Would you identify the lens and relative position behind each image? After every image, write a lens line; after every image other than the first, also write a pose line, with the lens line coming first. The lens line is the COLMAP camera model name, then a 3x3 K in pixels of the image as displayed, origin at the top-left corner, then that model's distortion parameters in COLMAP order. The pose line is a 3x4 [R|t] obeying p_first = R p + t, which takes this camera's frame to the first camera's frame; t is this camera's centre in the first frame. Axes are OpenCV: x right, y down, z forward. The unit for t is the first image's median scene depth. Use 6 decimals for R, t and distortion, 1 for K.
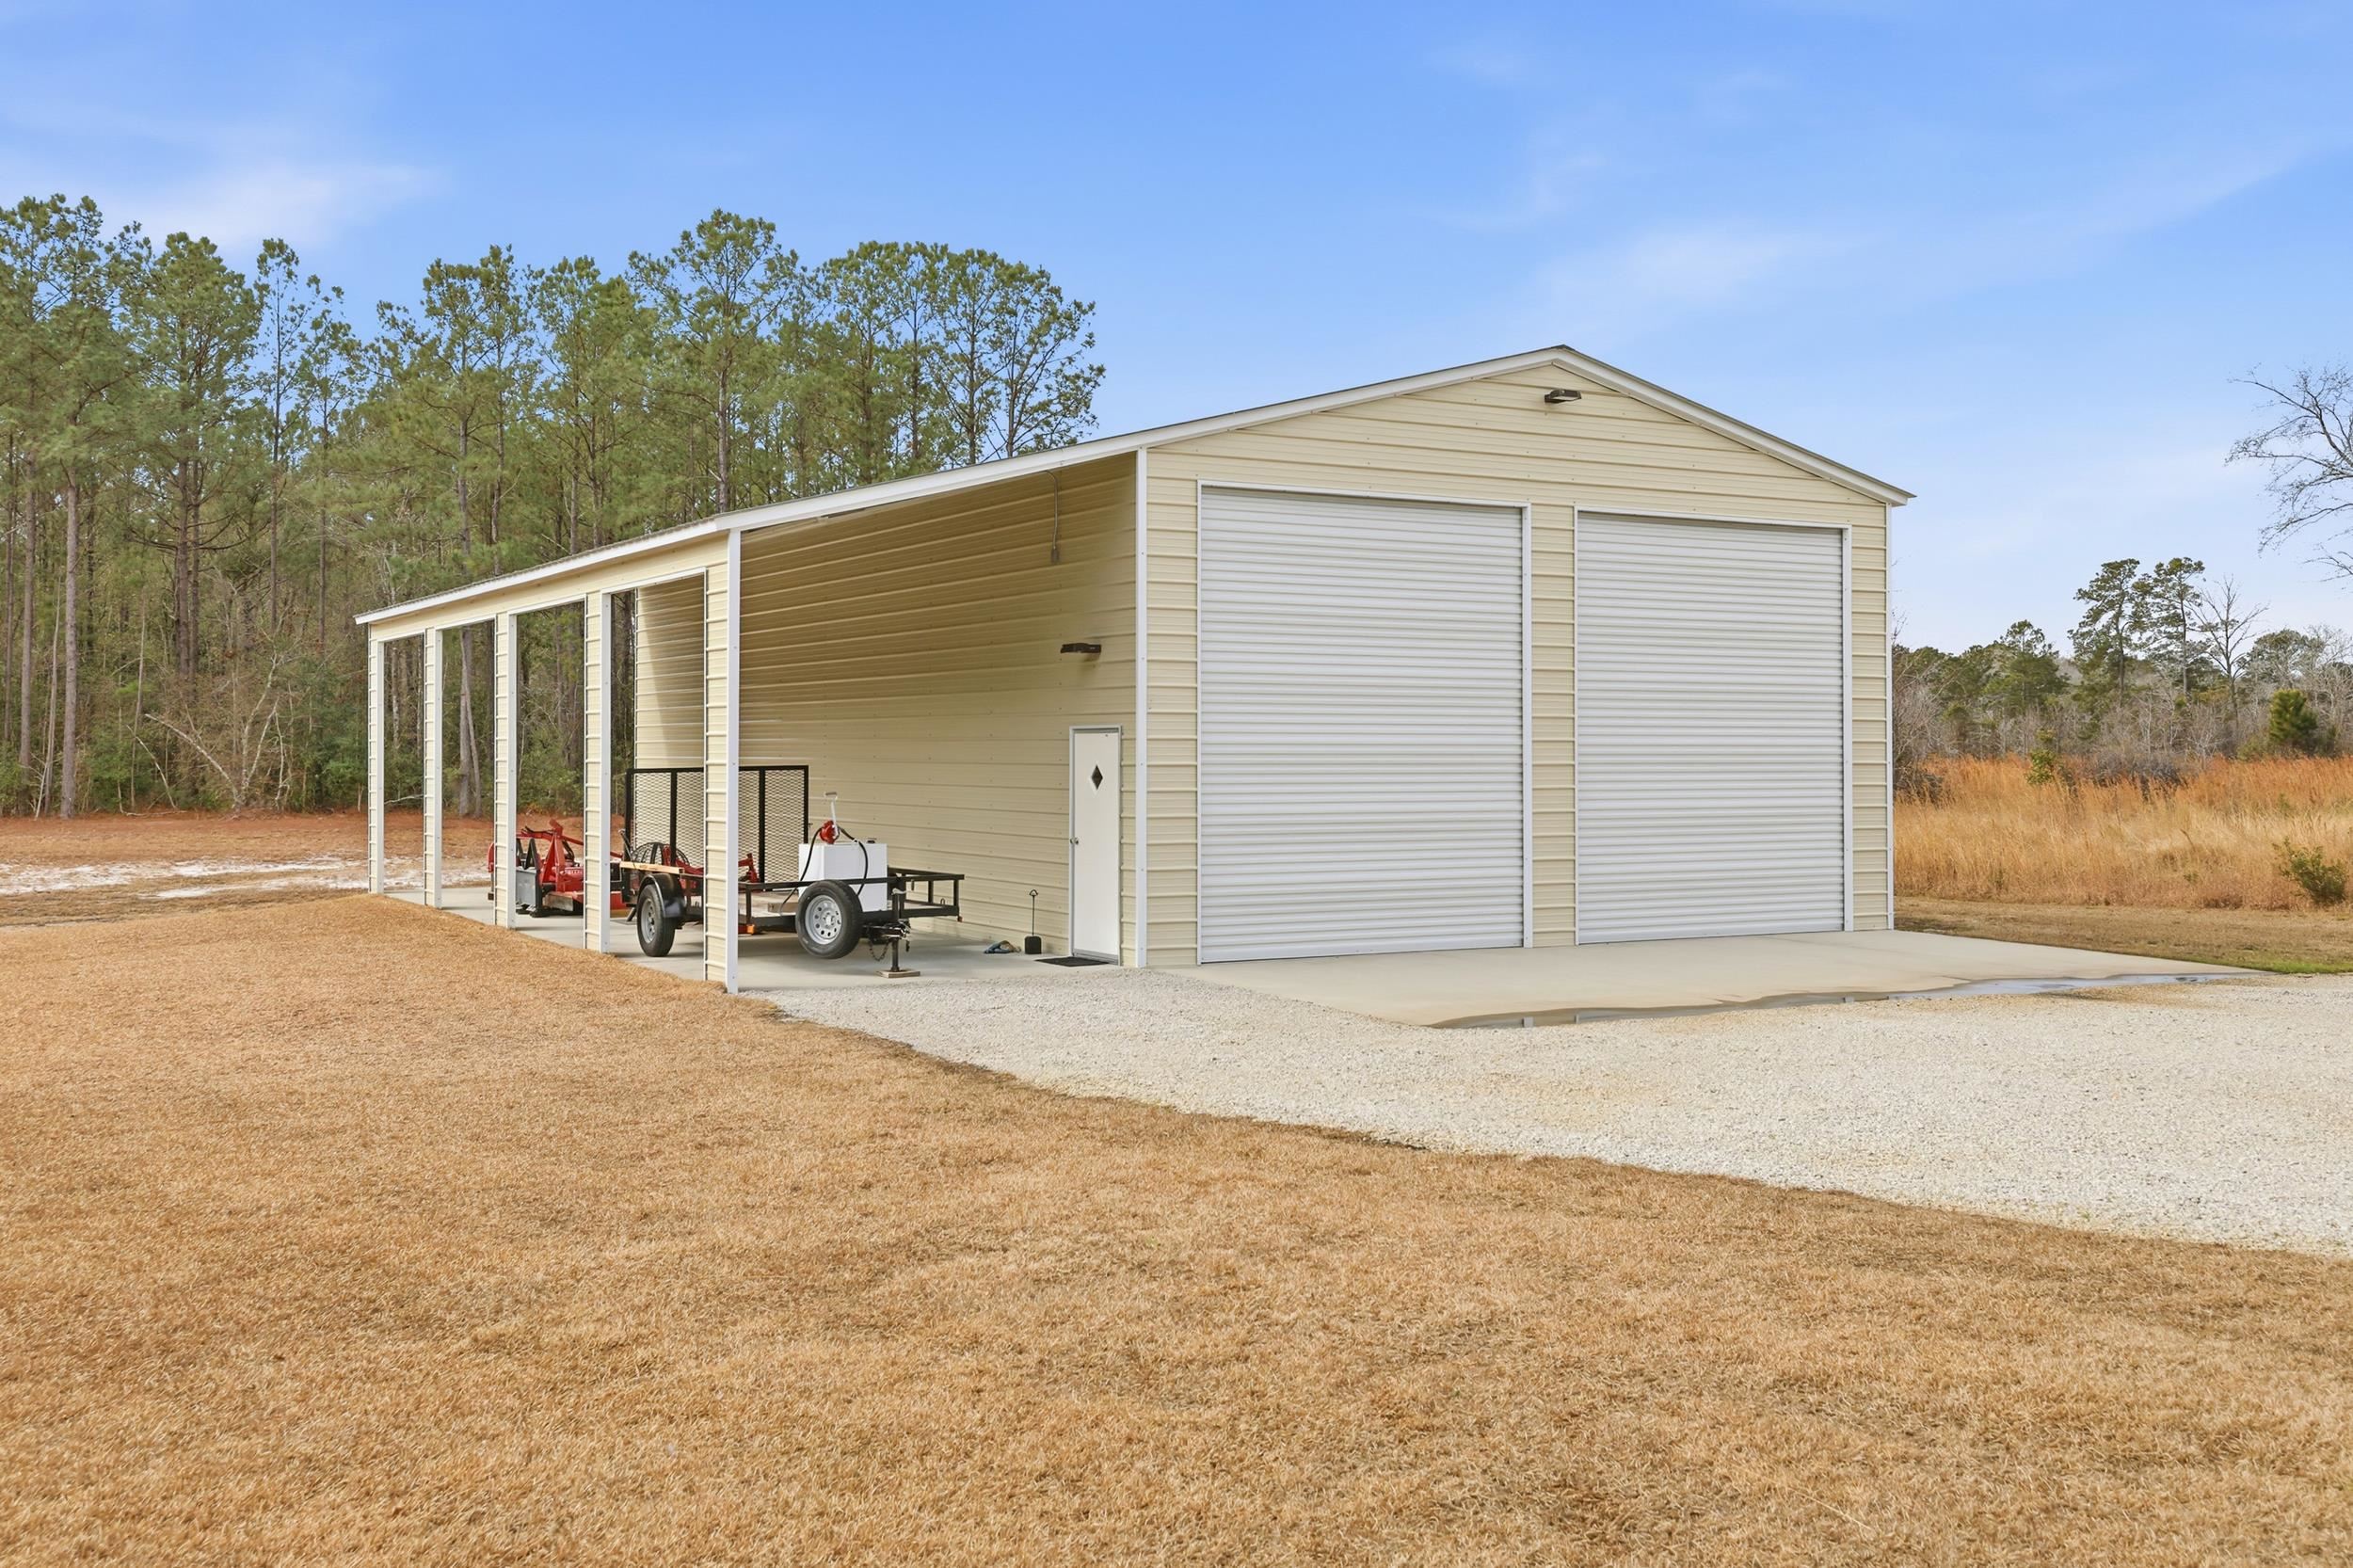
lens RADIAL K [[2185.8, 0, 1177.2], [0, 2185.8, 668.1], [0, 0, 1]] dist [0.130212, 0.004778]
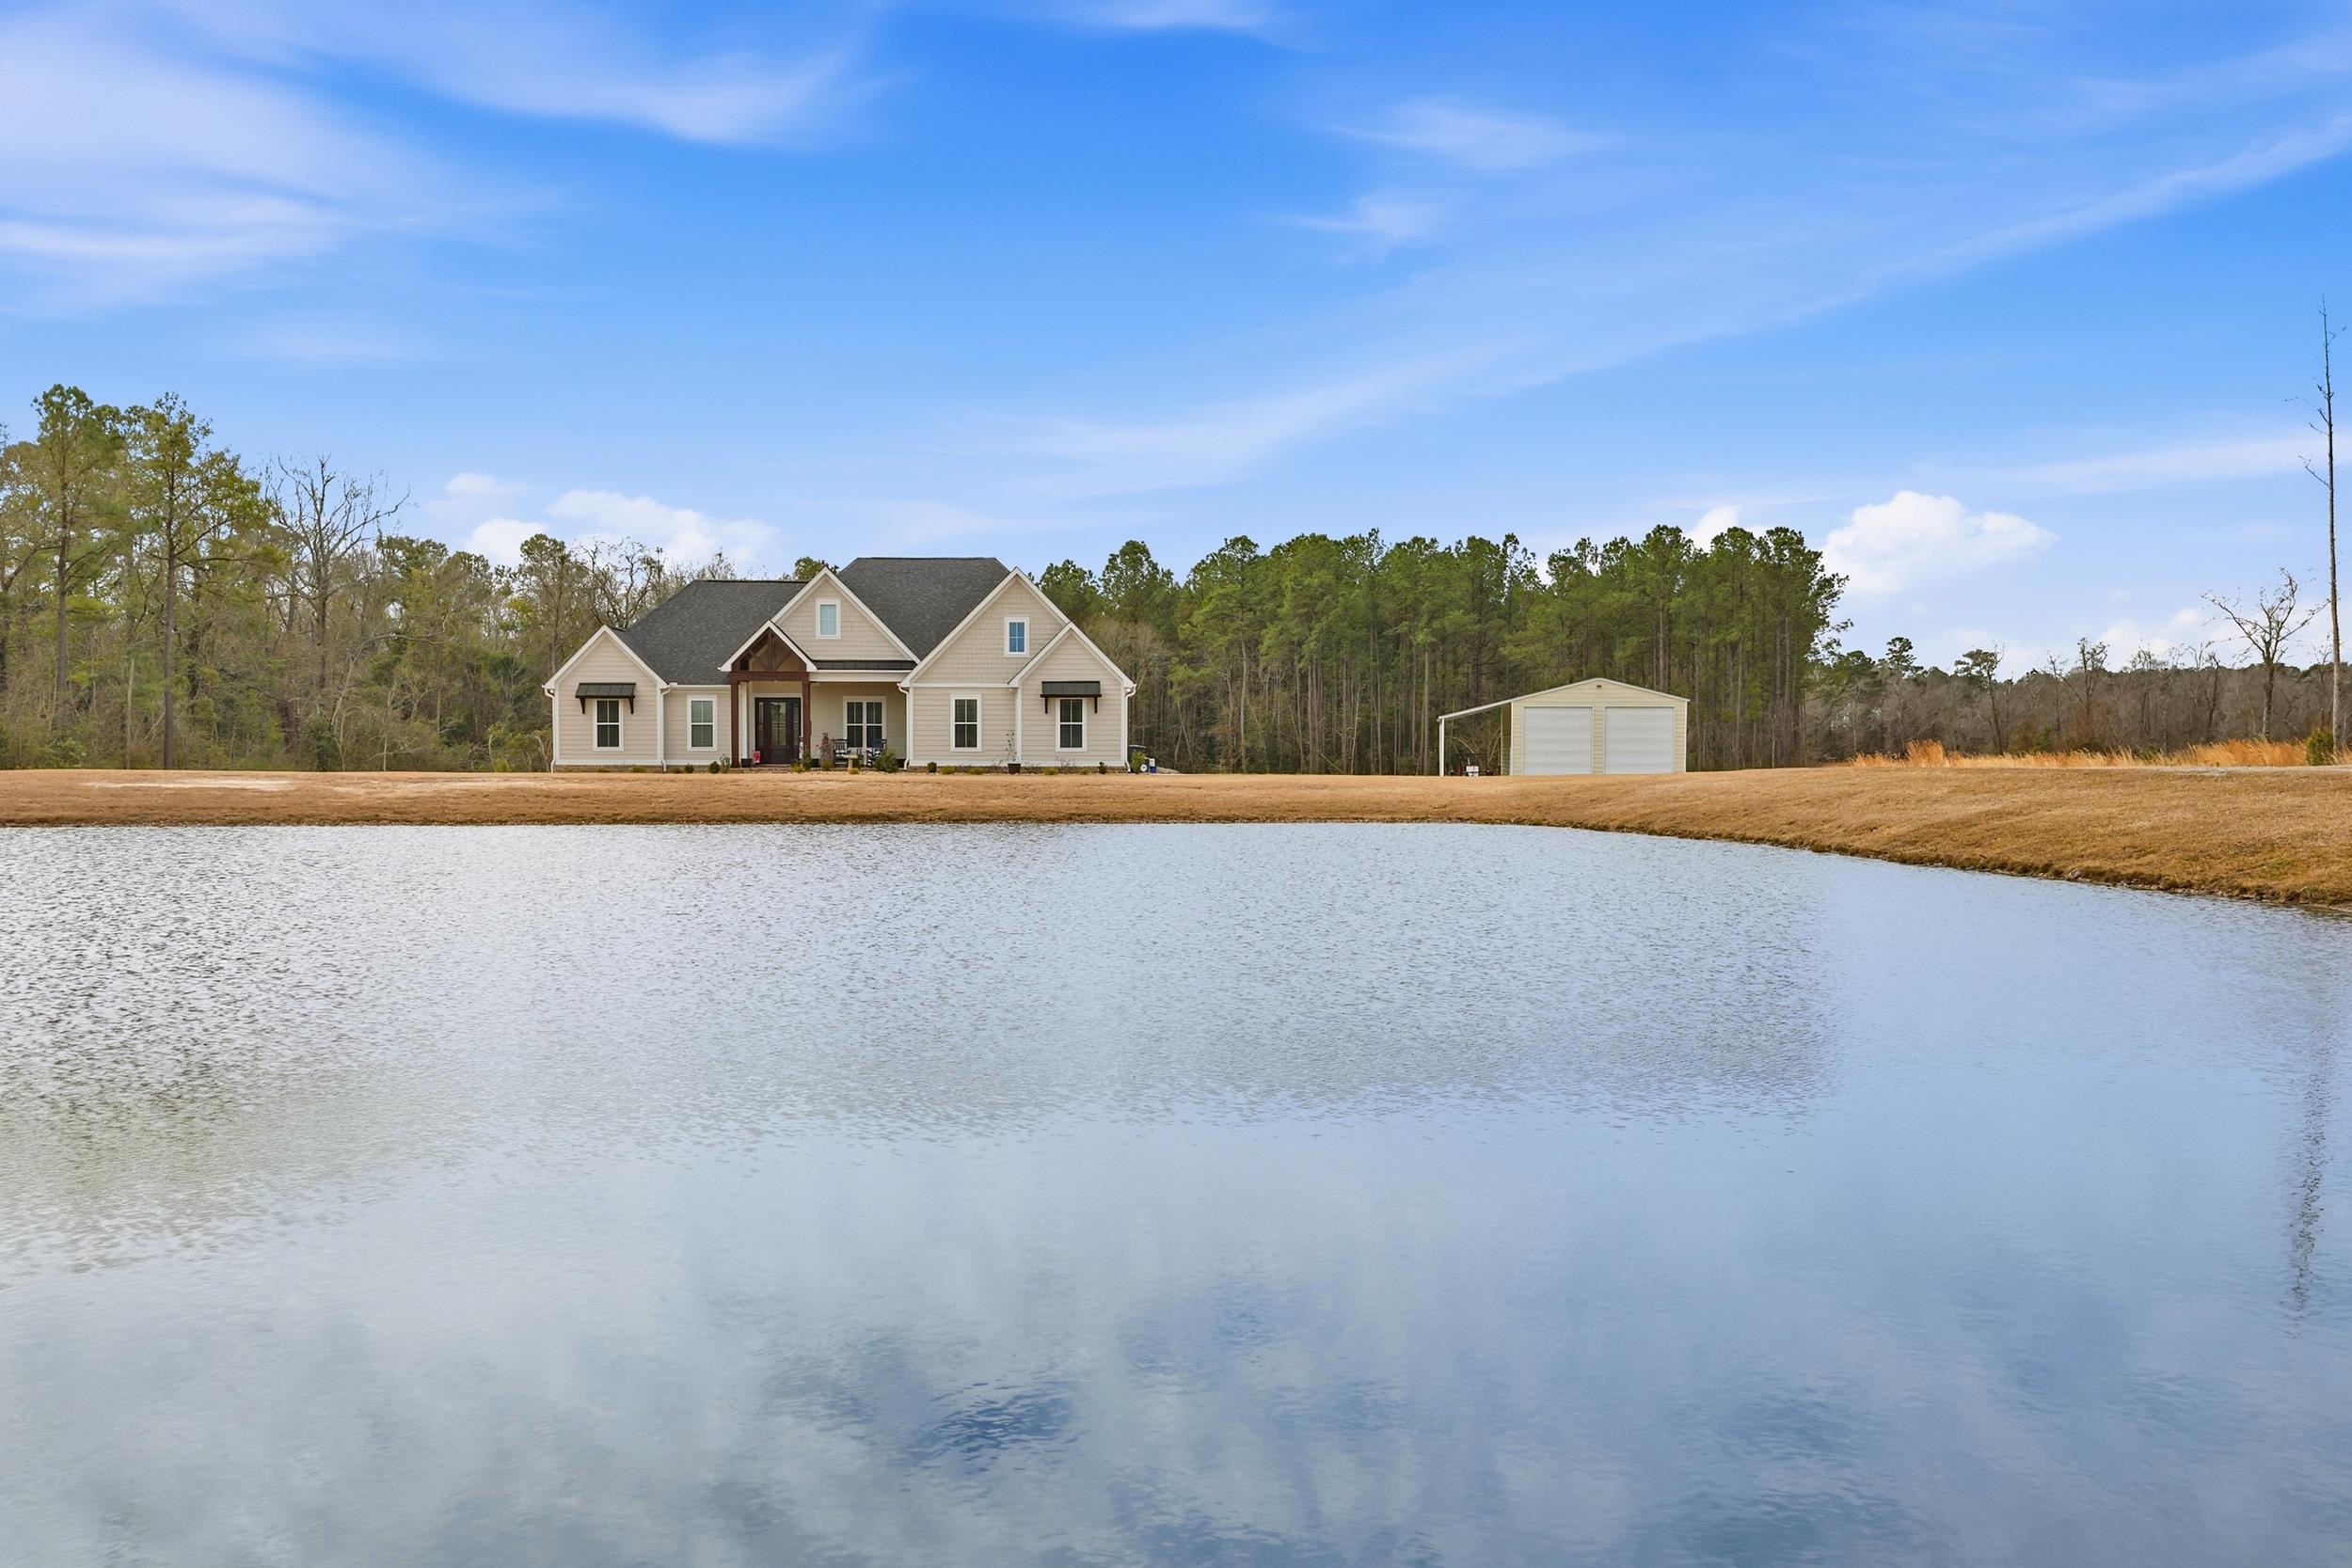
lens RADIAL K [[2329.4, 0, 1188.4], [0, 2329.4, 813.0], [0, 0, 1]] dist [0.033846, -0.000879]
pose [[0.816229, 0.022977, -0.577271, 0.802121], [0.010957, 0.998413, 0.055231, -0.041731], [0.577624, -0.051406, 0.814683, -1.296258]]
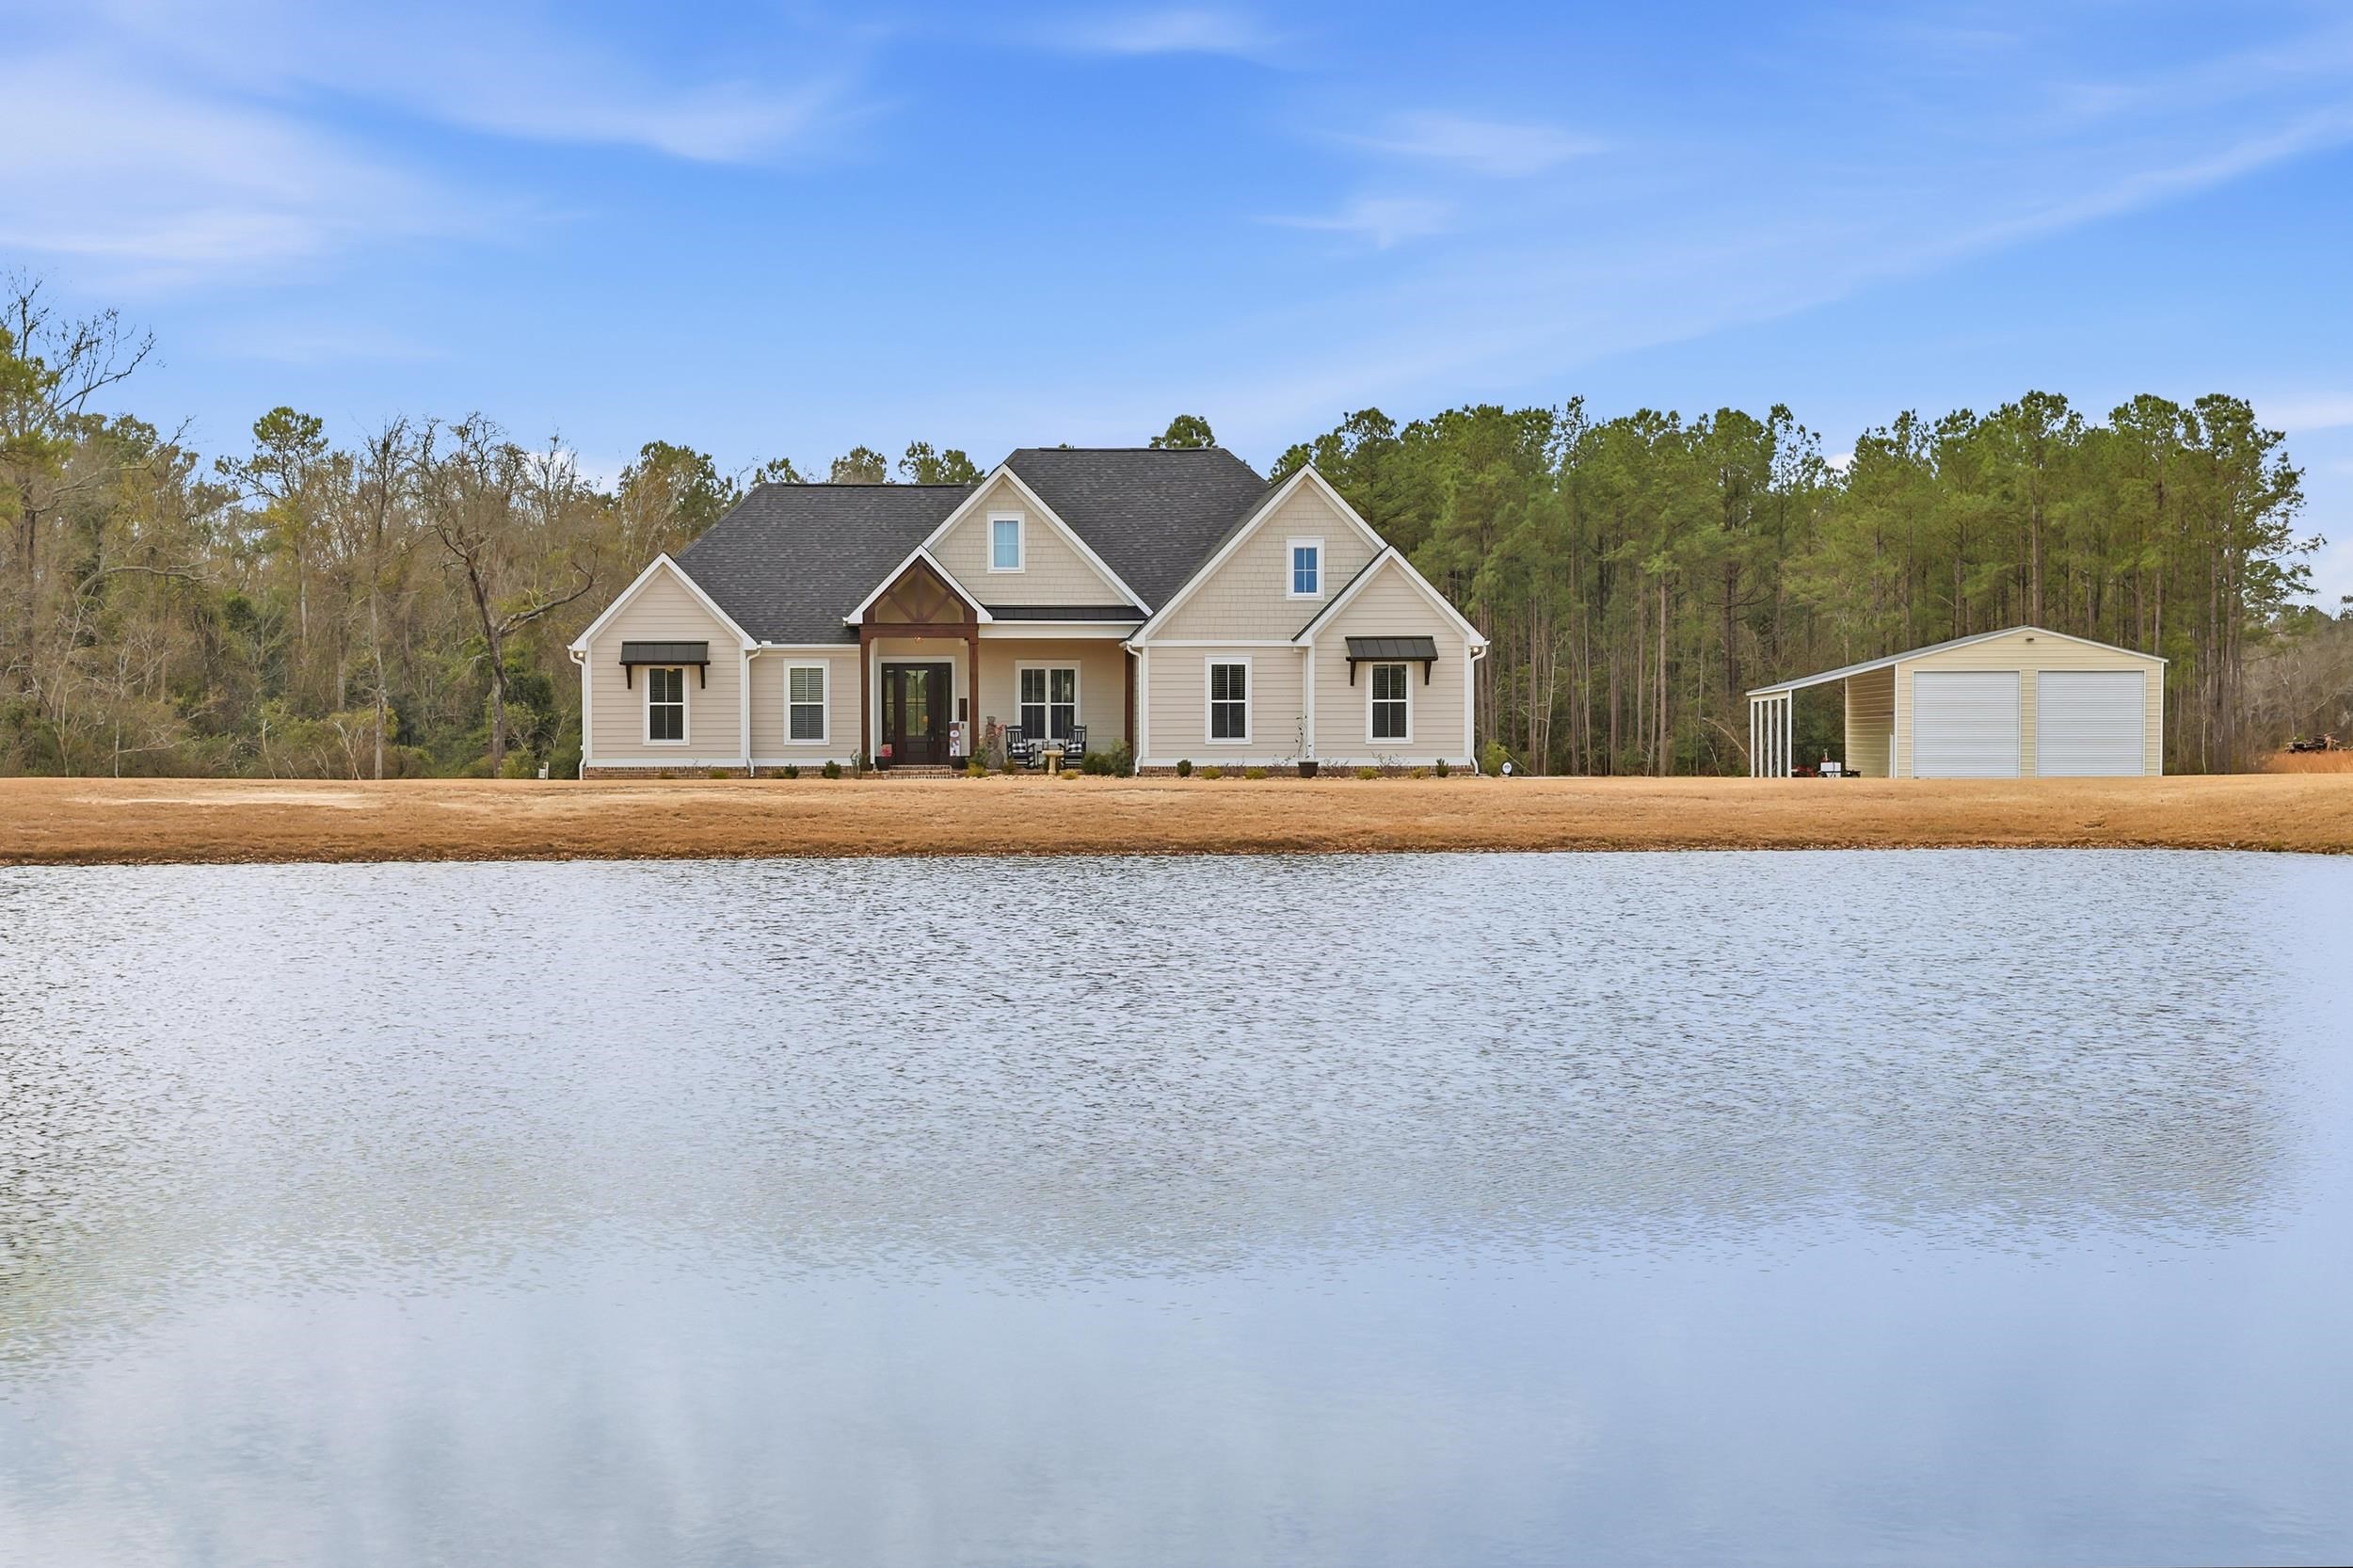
lens RADIAL K [[3666.2, 0, 1176.5], [0, 3666.2, 784.0], [0, 0, 1]] dist [0.049344, -0.070433]
pose [[0.832921, 0.010859, -0.553285, 0.692155], [0.014163, 0.999062, 0.040930, -0.045647], [0.553210, -0.041928, 0.831986, -1.419915]]
